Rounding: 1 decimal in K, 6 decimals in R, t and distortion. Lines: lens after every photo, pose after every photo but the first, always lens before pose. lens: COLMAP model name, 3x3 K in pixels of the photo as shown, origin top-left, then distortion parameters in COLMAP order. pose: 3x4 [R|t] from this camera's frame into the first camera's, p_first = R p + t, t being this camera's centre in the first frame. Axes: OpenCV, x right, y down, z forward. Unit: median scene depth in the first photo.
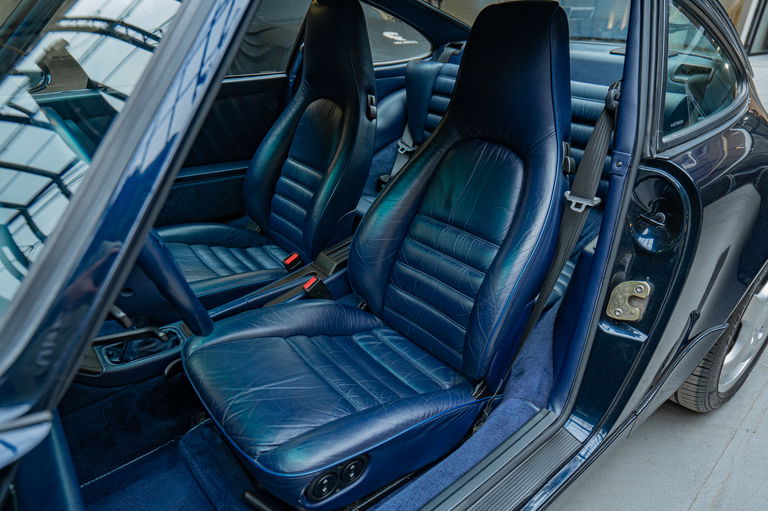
lens RADIAL K [[506.7, 0, 402.0], [0, 506.7, 258.5], [0, 0, 1]] dist [-0.010487, -0.001505]
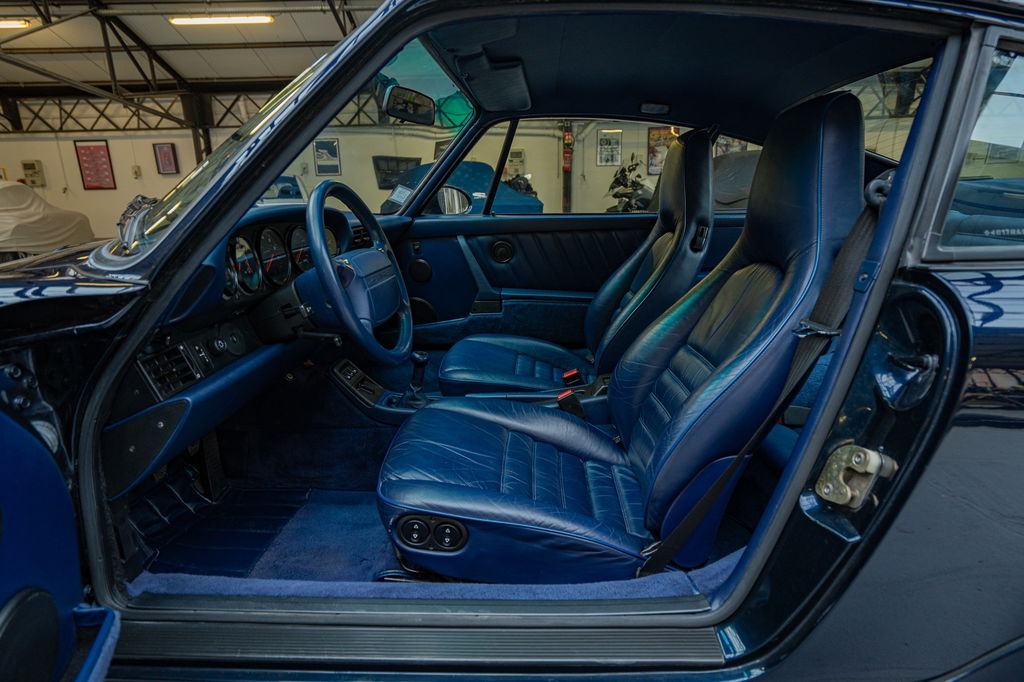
lens RADIAL K [[549.6, 0, 512.0], [0, 549.6, 341.0], [0, 0, 1]] dist [-0.037770, 0.000791]
pose [[0.744303, 0.162344, -0.647810, 0.264690], [-0.295515, 0.949934, -0.101475, 0.056497], [0.598902, 0.266965, 0.755014, 0.073108]]
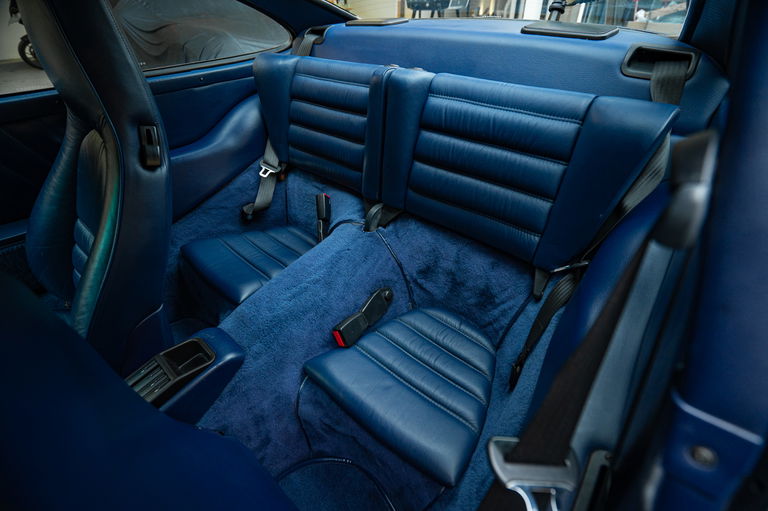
lens RADIAL K [[371.0, 0, 384.0], [0, 371.0, 255.5], [0, 0, 1]] dist [-0.037879, 0.001184]
pose [[0.989354, -0.106131, 0.099579, 0.116316], [0.090468, 0.984475, 0.150412, -0.157910], [-0.113996, -0.139802, 0.983596, 0.389781]]
